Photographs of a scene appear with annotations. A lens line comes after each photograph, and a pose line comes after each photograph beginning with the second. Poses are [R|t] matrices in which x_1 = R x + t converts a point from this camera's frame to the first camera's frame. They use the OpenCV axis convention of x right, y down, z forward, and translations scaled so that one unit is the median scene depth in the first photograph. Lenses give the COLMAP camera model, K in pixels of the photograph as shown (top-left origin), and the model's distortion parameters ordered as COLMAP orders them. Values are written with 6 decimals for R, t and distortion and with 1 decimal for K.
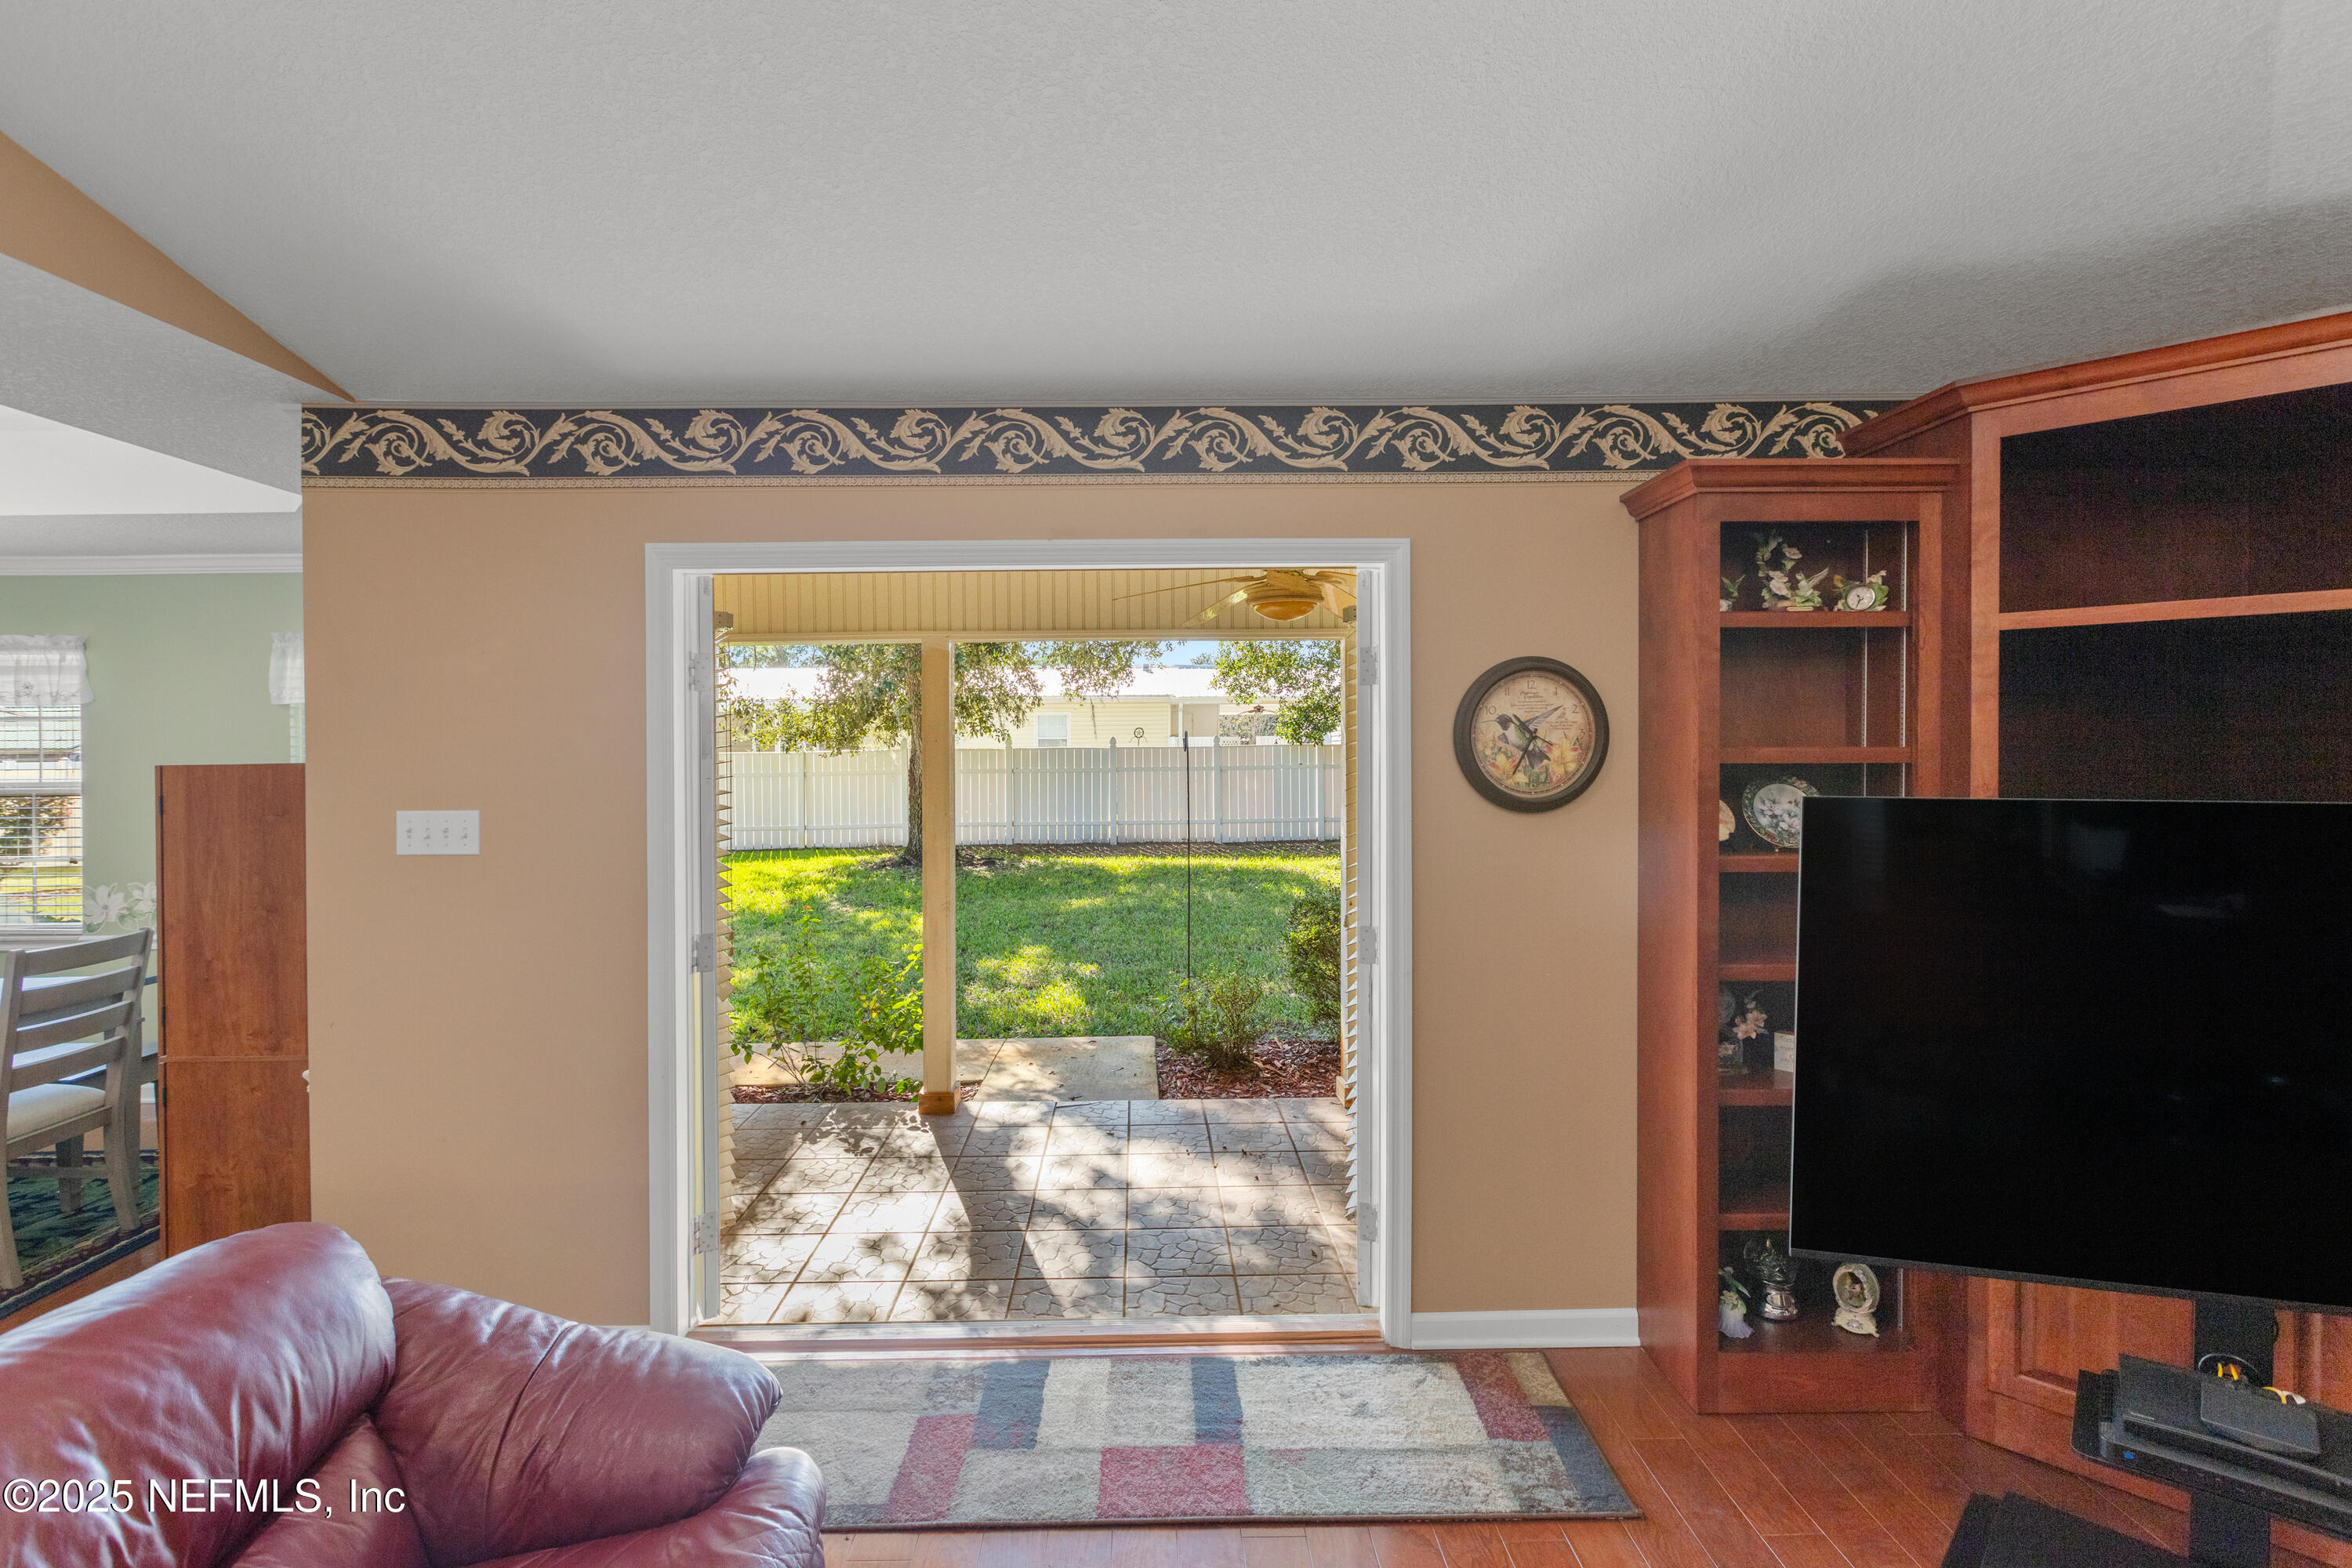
lens RADIAL K [[1078.2, 0, 1164.6], [0, 1078.2, 770.7], [0, 0, 1]] dist [-0.006120, -0.000852]
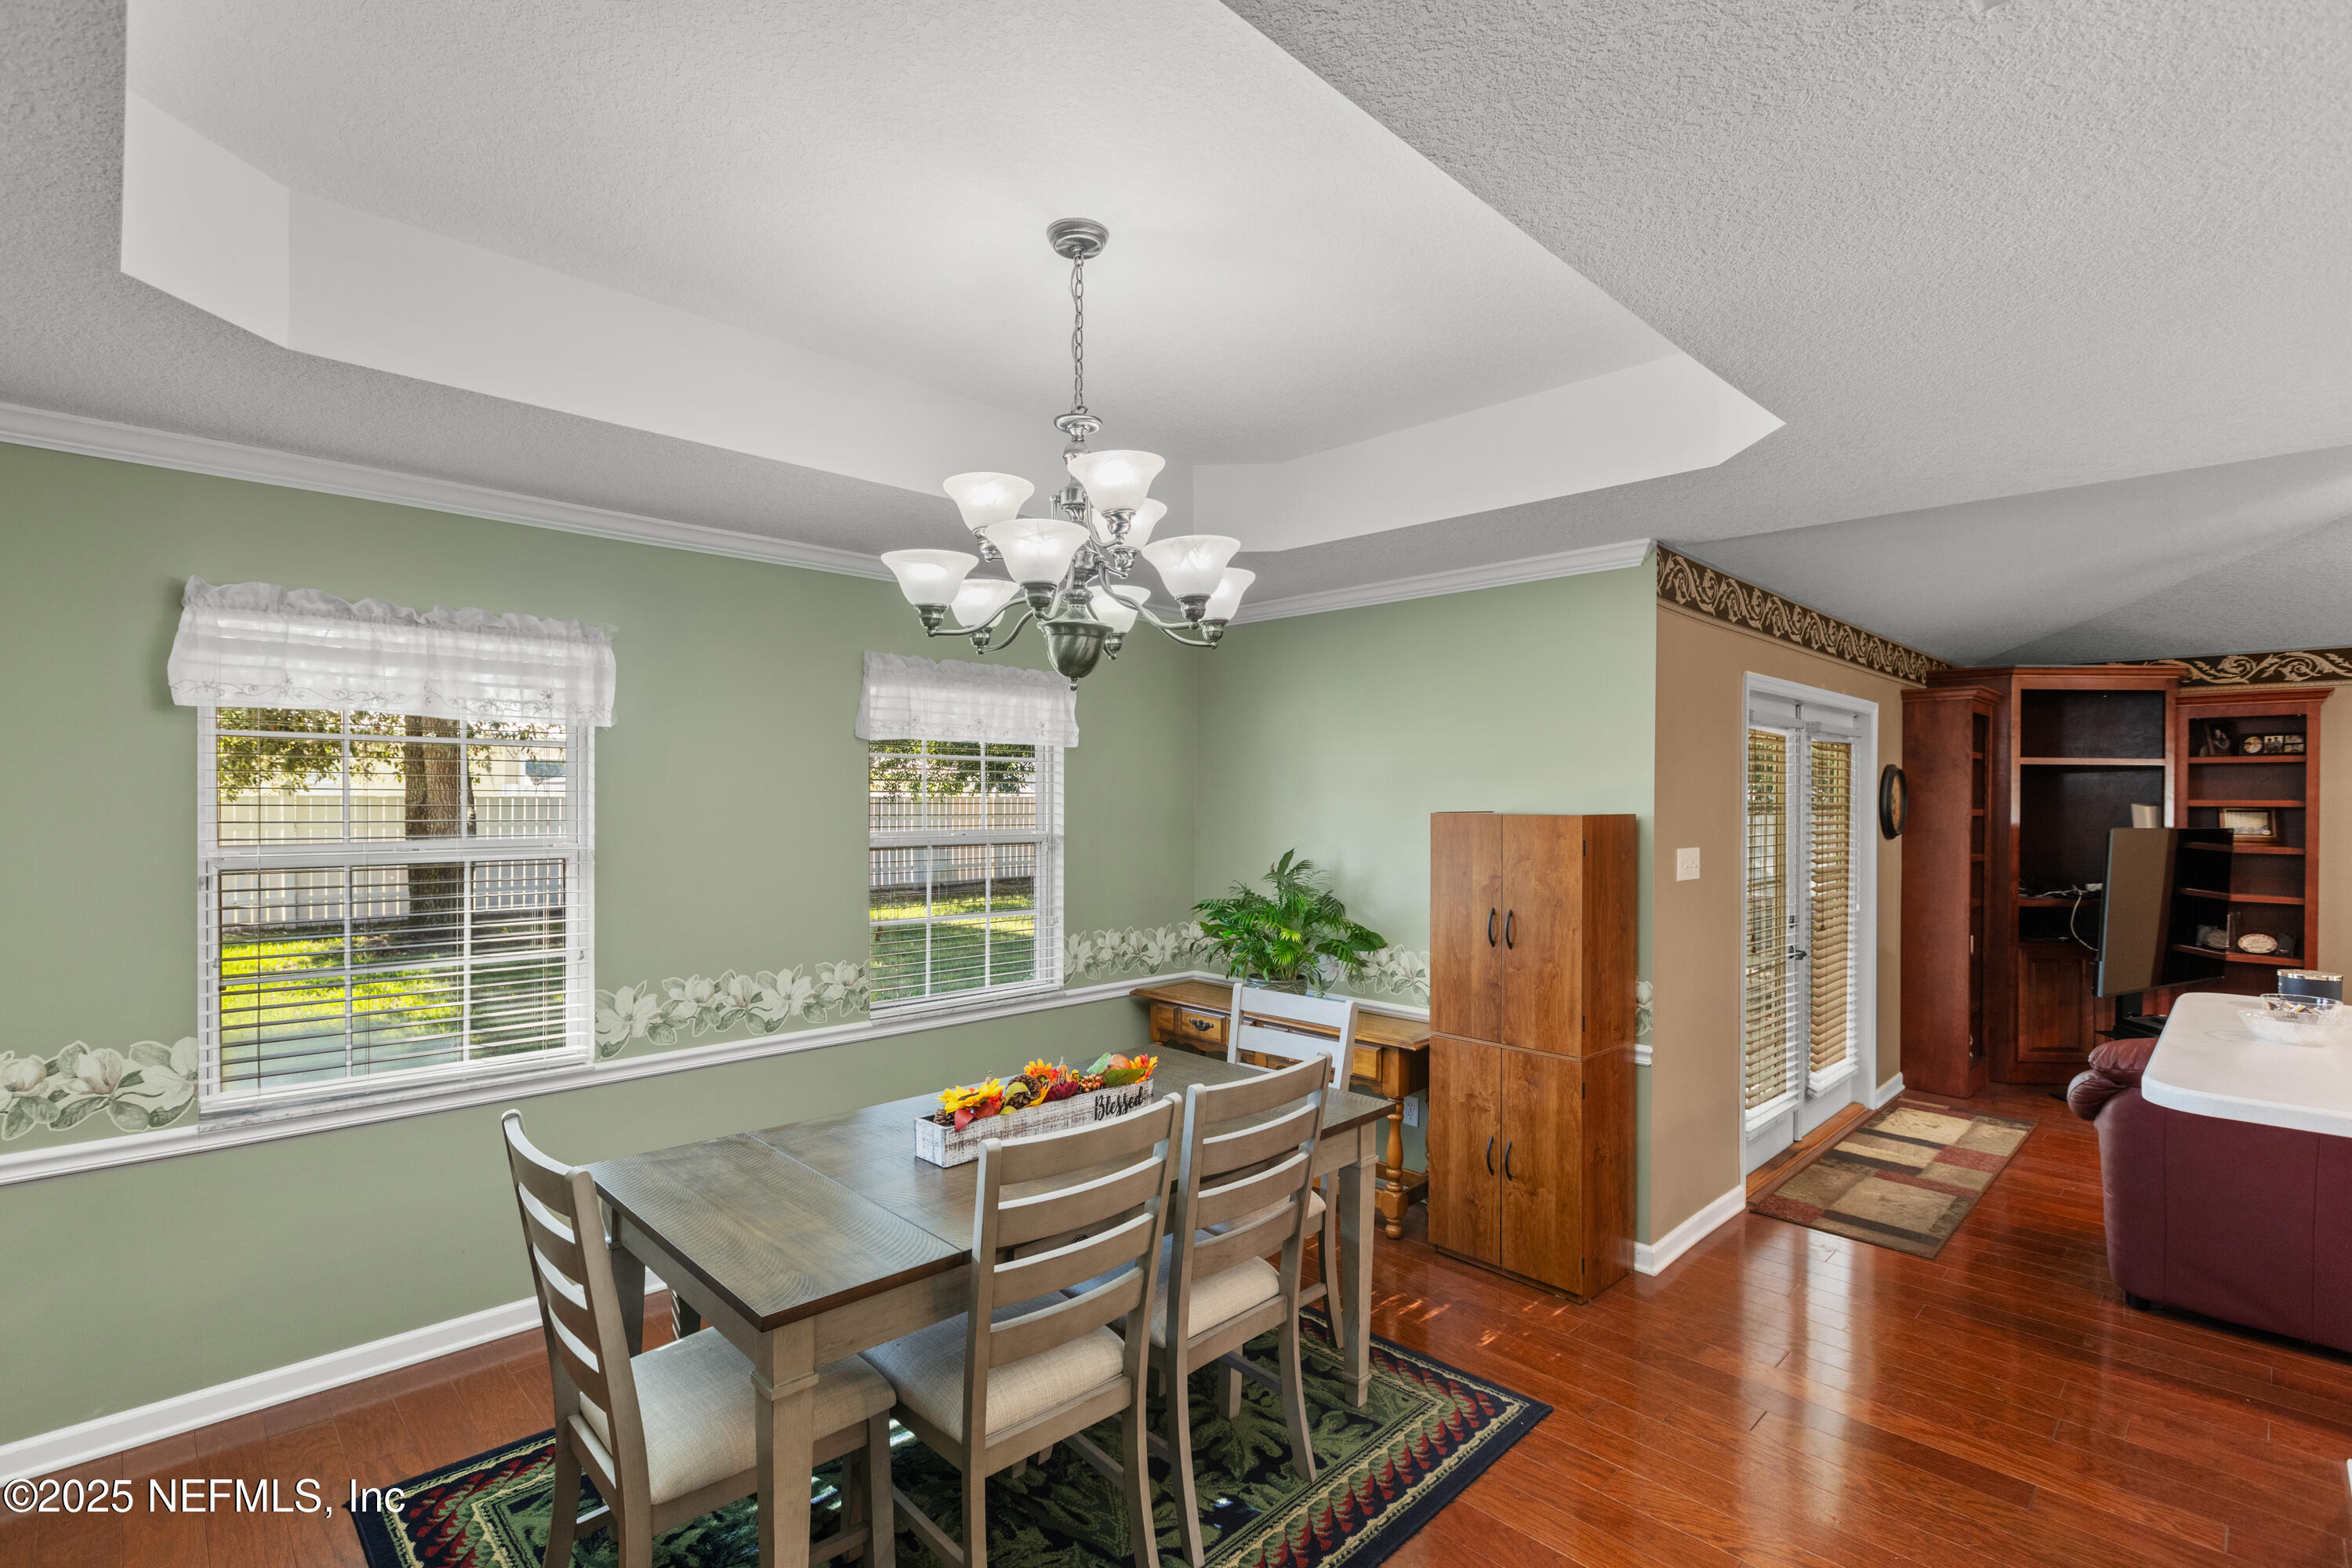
lens RADIAL K [[1068.5, 0, 1179.1], [0, 1068.5, 796.2], [0, 0, 1]] dist [-0.003062, -0.000380]
pose [[0.741762, 0.012399, 0.670549, -2.097856], [-0.003635, 0.999889, -0.014468, -0.009697], [-0.670653, 0.008294, 0.741725, 0.400872]]
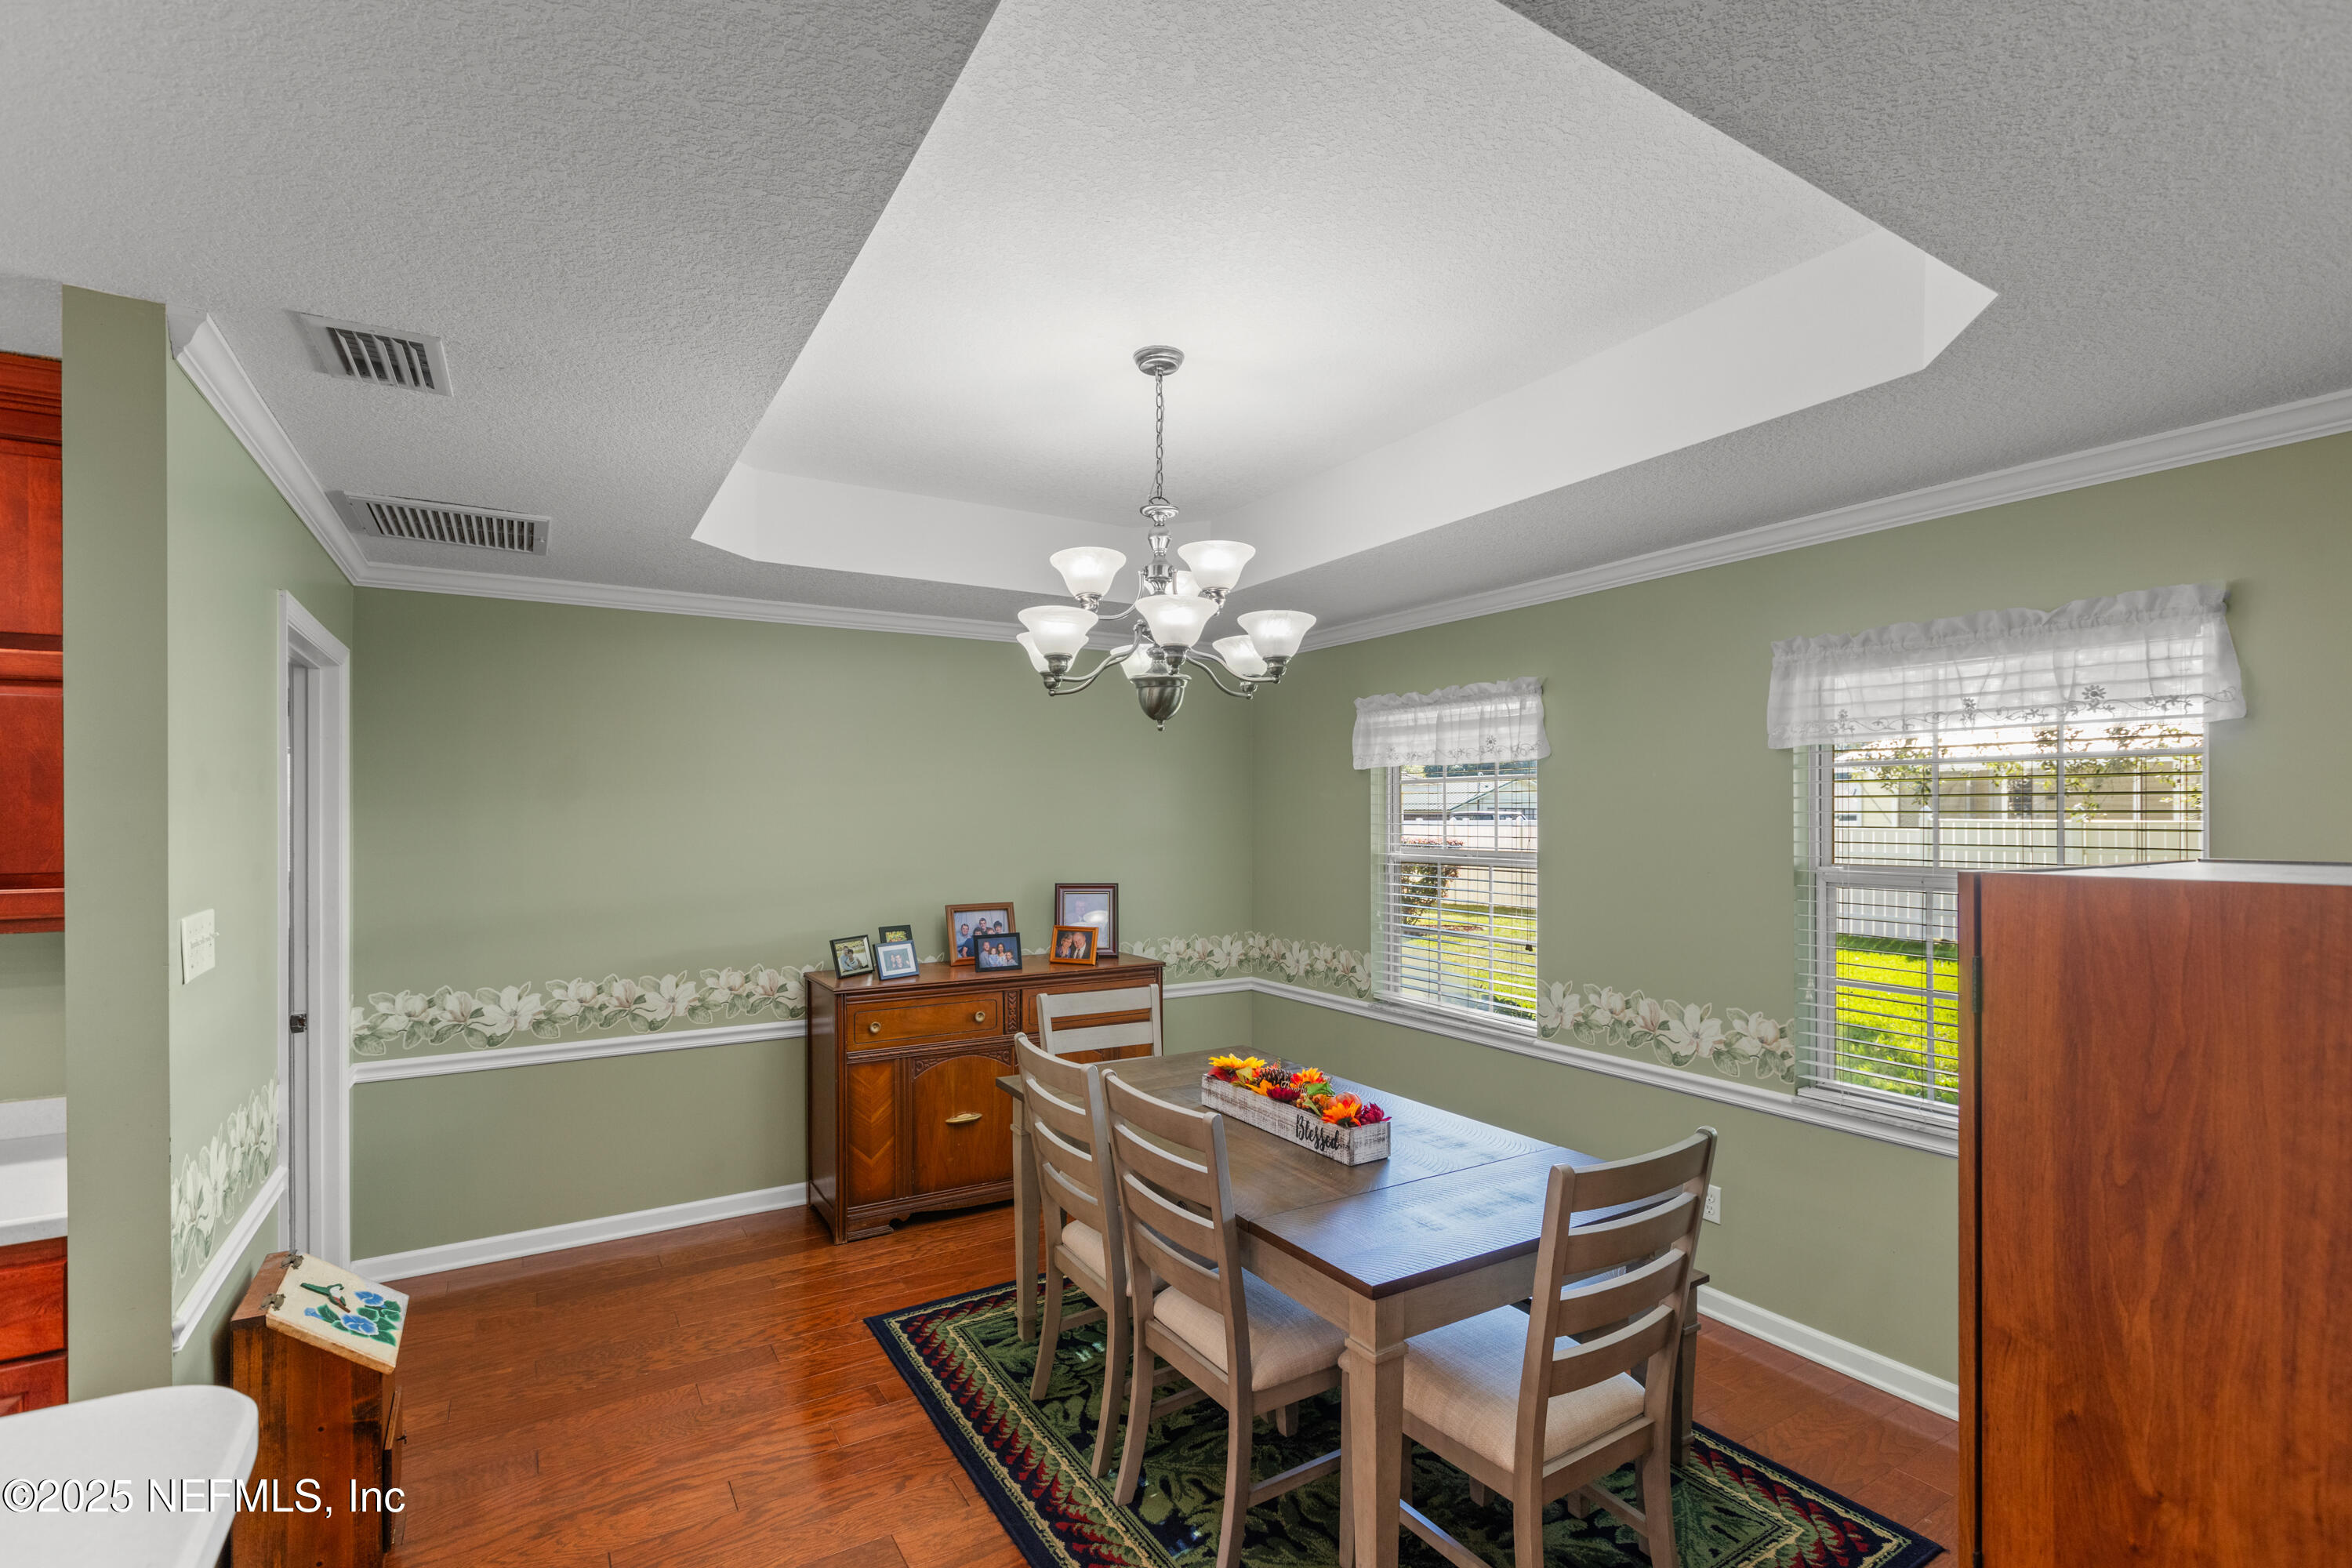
lens RADIAL K [[1067.8, 0, 1172.2], [0, 1067.8, 816.5], [0, 0, 1]] dist [-0.001249, -0.000176]
pose [[0.505873, 0.008196, -0.862569, -0.766861], [-0.016379, 0.999866, -0.000105, -0.022185], [0.862453, 0.014181, 0.505939, 0.583584]]
